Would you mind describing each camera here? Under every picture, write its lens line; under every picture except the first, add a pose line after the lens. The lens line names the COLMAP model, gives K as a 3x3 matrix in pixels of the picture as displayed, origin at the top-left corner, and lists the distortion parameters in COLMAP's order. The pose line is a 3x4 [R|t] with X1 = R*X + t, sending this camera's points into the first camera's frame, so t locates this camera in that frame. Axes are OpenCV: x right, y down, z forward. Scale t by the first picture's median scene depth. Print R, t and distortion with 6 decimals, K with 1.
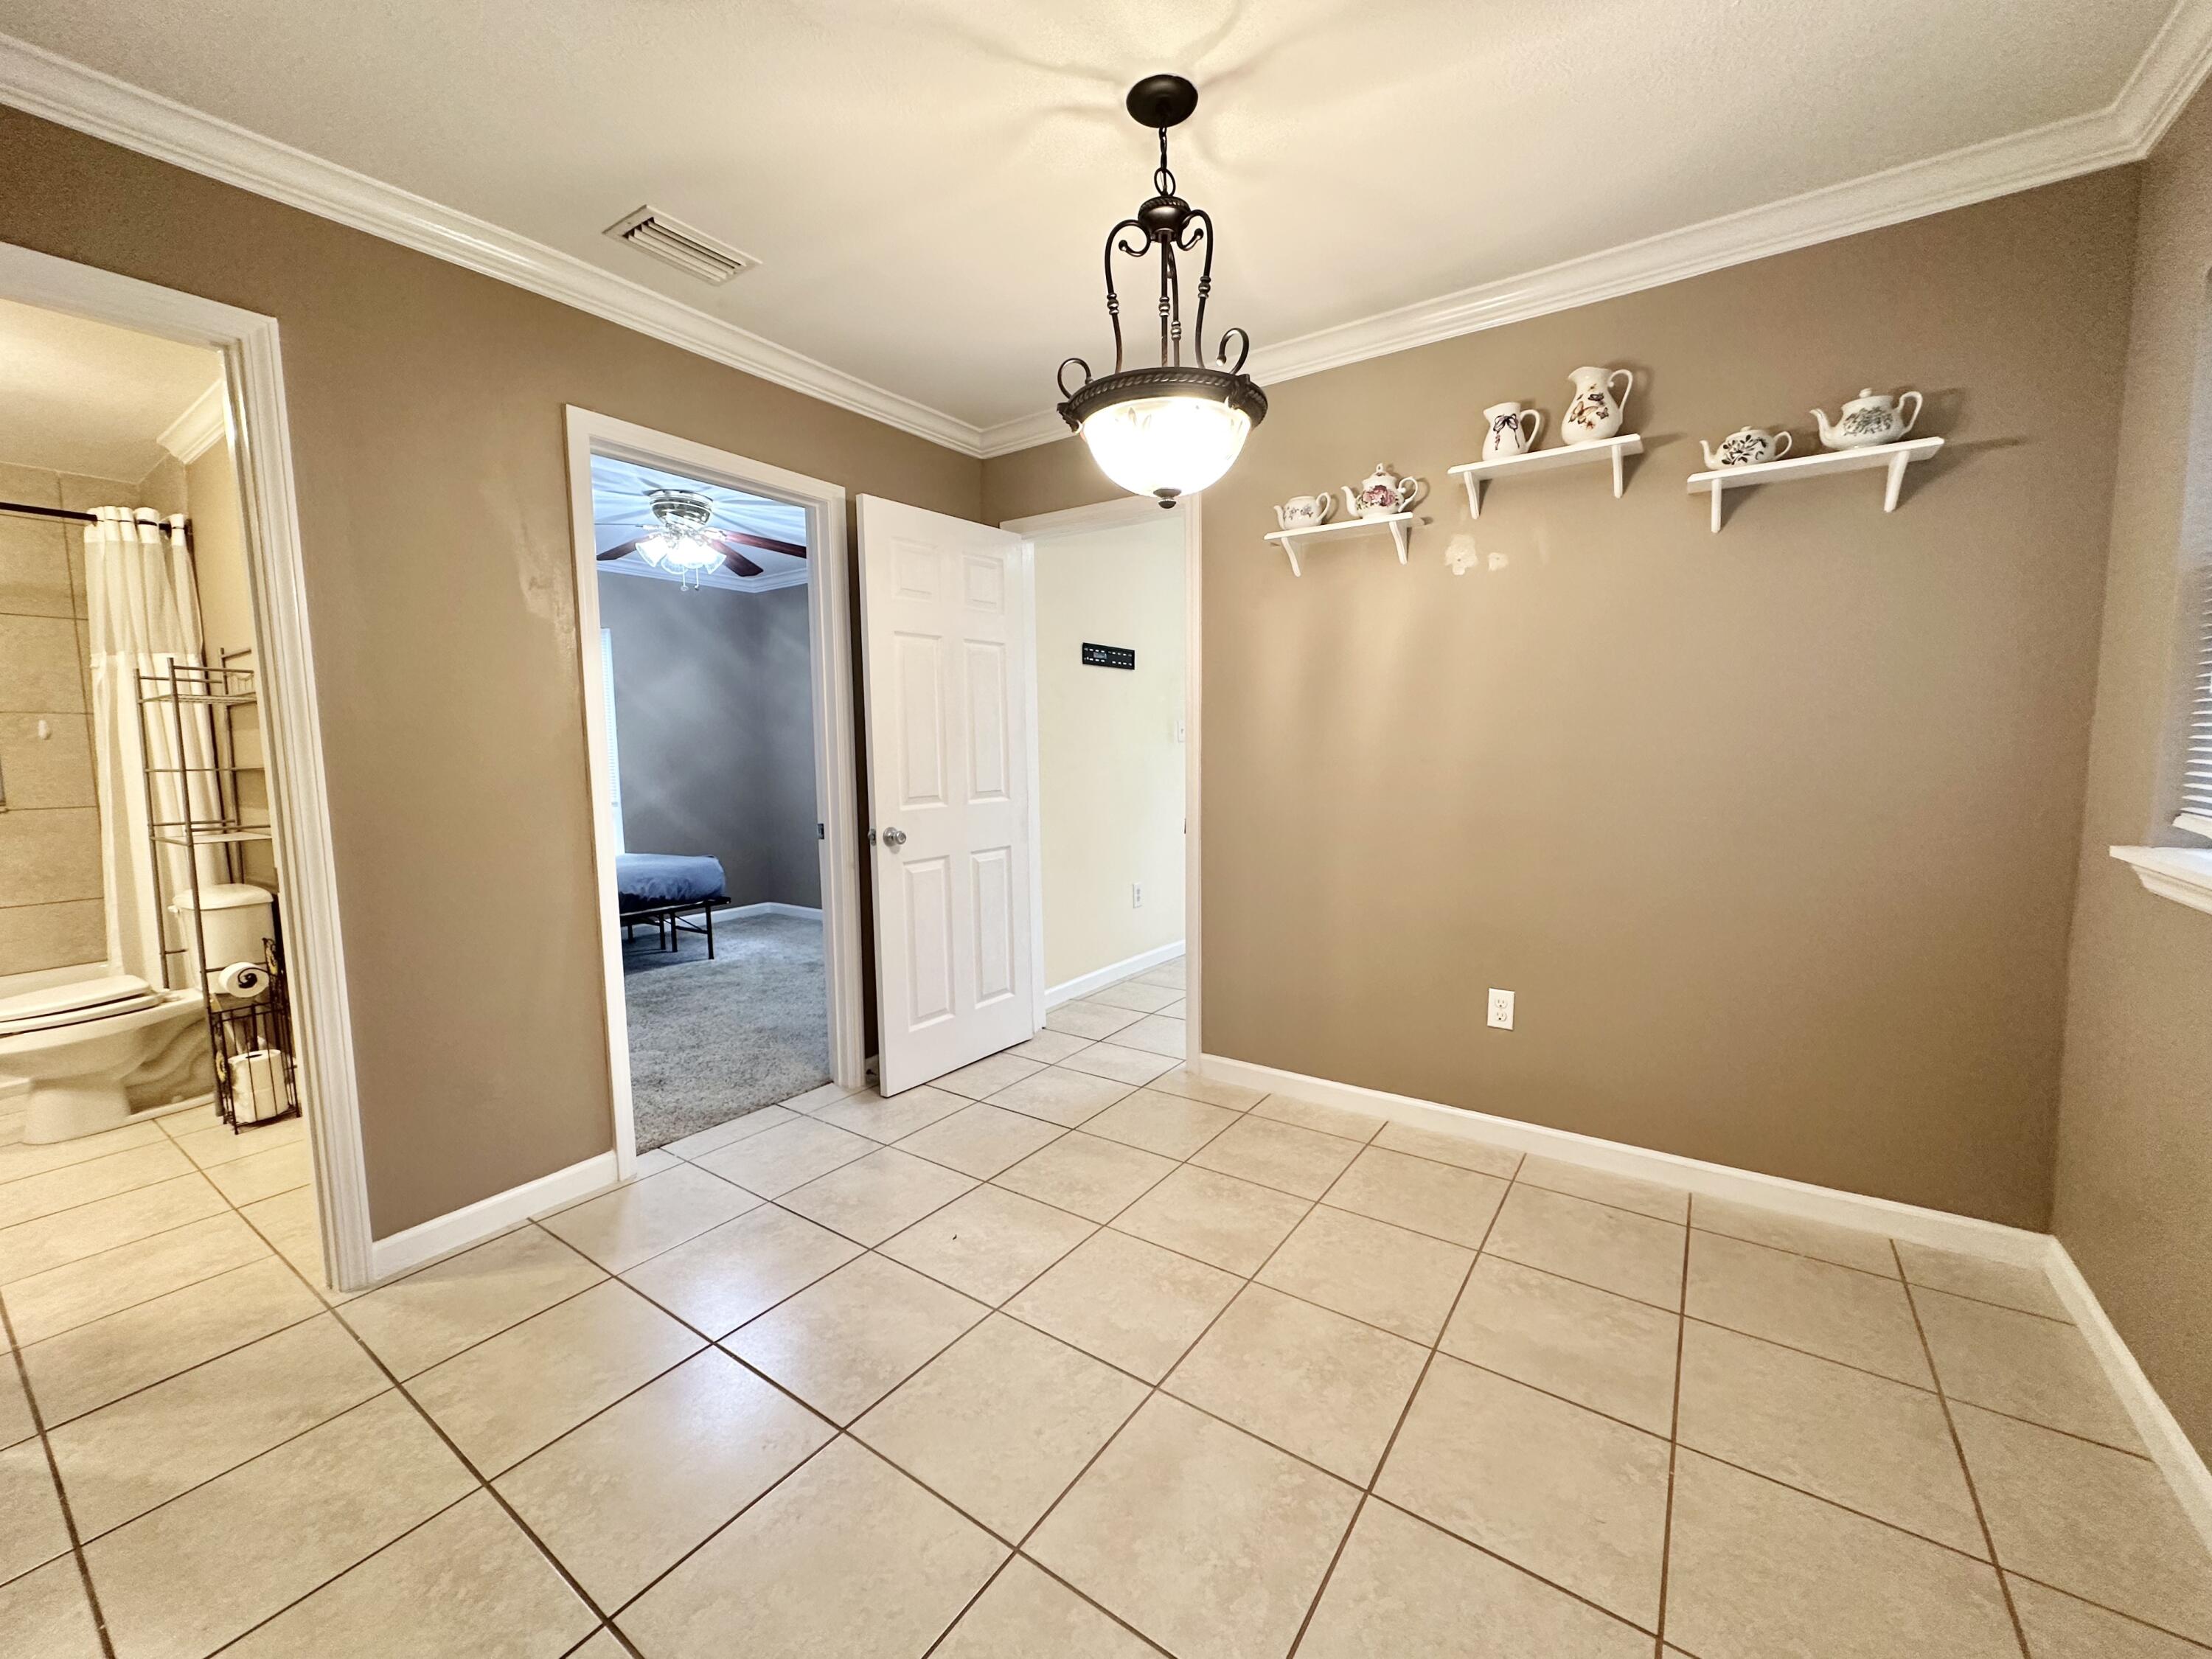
lens RADIAL K [[874.4, 0, 1109.8], [0, 874.4, 839.8], [0, 0, 1]] dist [0.001835, -0.000373]
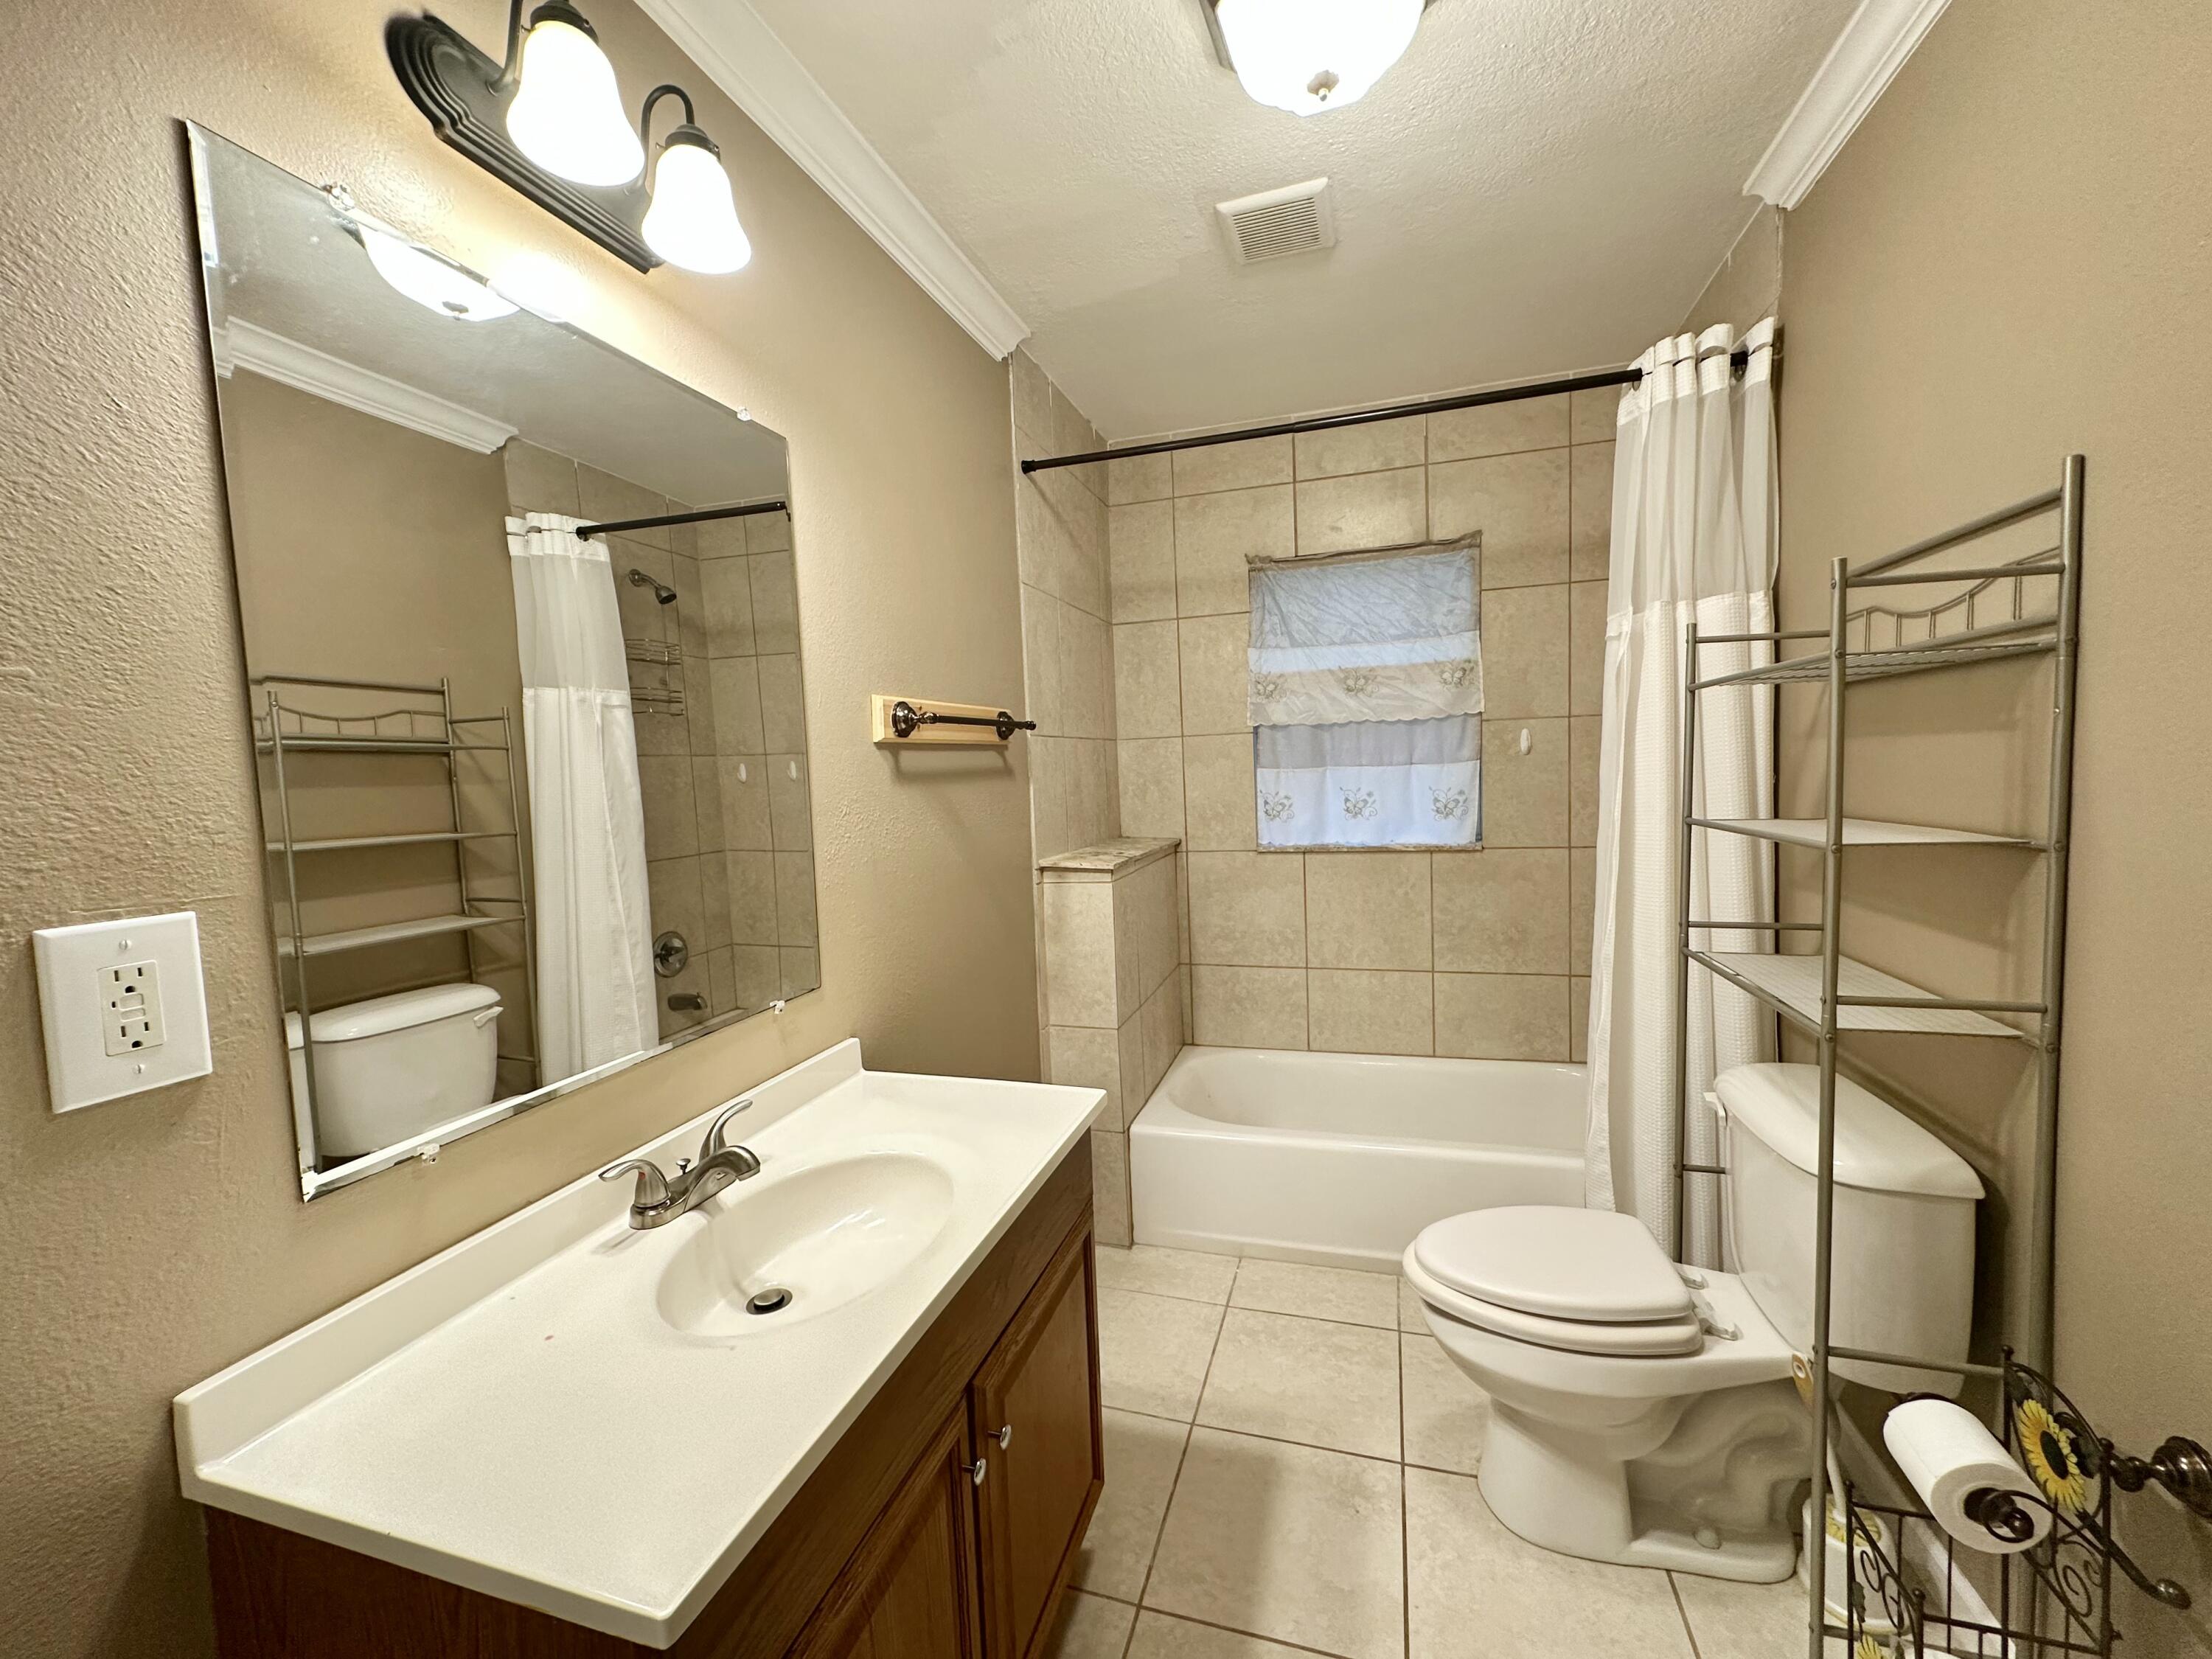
lens RADIAL K [[874.4, 0, 1107.4], [0, 874.4, 827.8], [0, 0, 1]] dist [0.001835, -0.000373]
pose [[0.289678, 0.064876, -0.954923, -0.690864], [-0.059303, 0.997000, 0.049745, -0.078351], [0.955285, 0.042220, 0.292657, 0.510821]]
